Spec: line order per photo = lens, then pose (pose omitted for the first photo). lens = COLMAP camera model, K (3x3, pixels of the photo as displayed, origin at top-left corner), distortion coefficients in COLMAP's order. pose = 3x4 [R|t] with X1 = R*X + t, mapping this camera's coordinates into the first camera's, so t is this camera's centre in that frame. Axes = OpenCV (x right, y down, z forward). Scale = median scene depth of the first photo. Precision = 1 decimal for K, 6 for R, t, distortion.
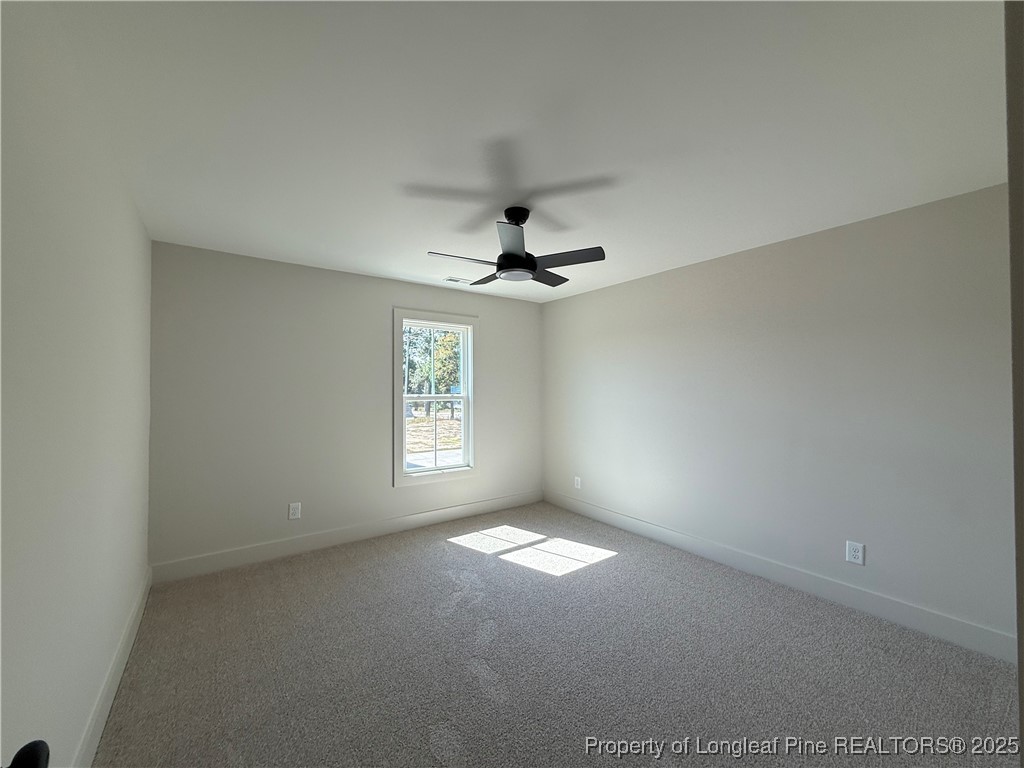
lens RADIAL K [[408.1, 0, 511.0], [0, 408.1, 384.5], [0, 0, 1]] dist [-0.000029, 0.000268]
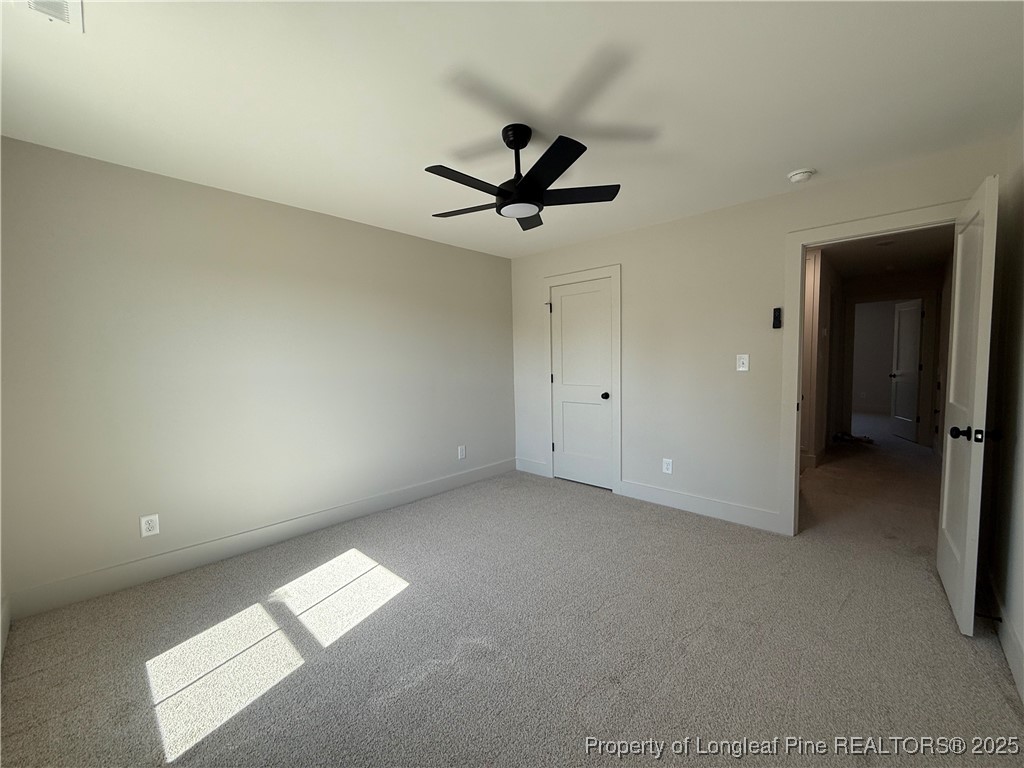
lens RADIAL K [[408.1, 0, 511.0], [0, 408.1, 384.5], [0, 0, 1]] dist [-0.000029, 0.000268]
pose [[-0.180104, -0.061302, 0.981735, -0.594002], [0.007934, 0.997933, 0.063768, 0.029049], [-0.983616, 0.019274, -0.179246, 0.828557]]
